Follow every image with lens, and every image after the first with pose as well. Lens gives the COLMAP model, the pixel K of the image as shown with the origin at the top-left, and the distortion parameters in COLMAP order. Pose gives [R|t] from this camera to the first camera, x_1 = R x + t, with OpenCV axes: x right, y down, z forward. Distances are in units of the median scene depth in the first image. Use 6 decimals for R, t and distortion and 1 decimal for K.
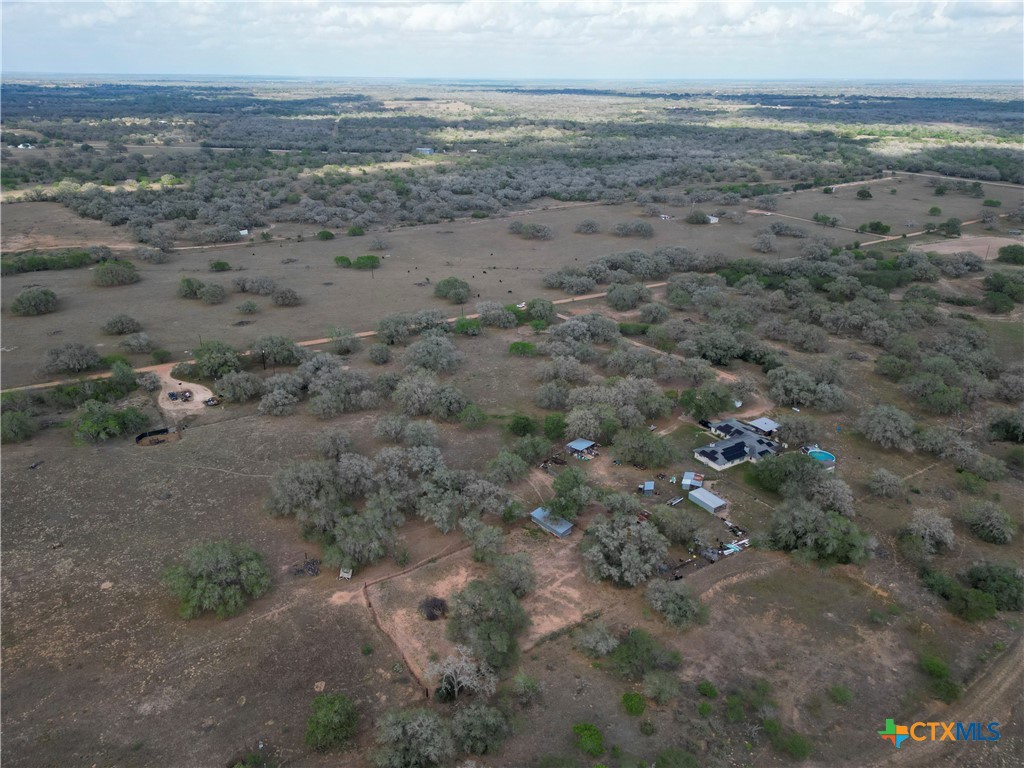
lens RADIAL K [[714.2, 0, 512.0], [0, 714.2, 384.0], [0, 0, 1]] dist [0.063281, -0.053563]
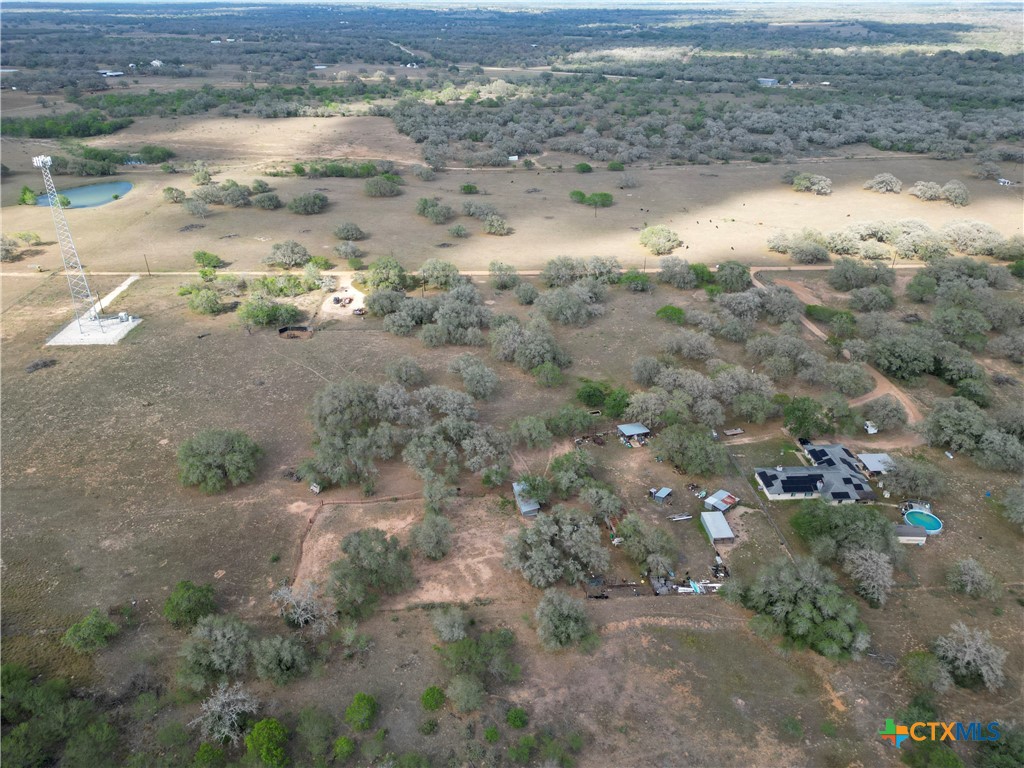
lens RADIAL K [[714.2, 0, 512.0], [0, 714.2, 384.0], [0, 0, 1]] dist [0.063281, -0.053563]
pose [[0.880554, 0.219731, -0.419933, 0.333999], [-0.181404, 0.974819, 0.129691, -0.061927], [0.437856, -0.038023, 0.898241, 0.119417]]
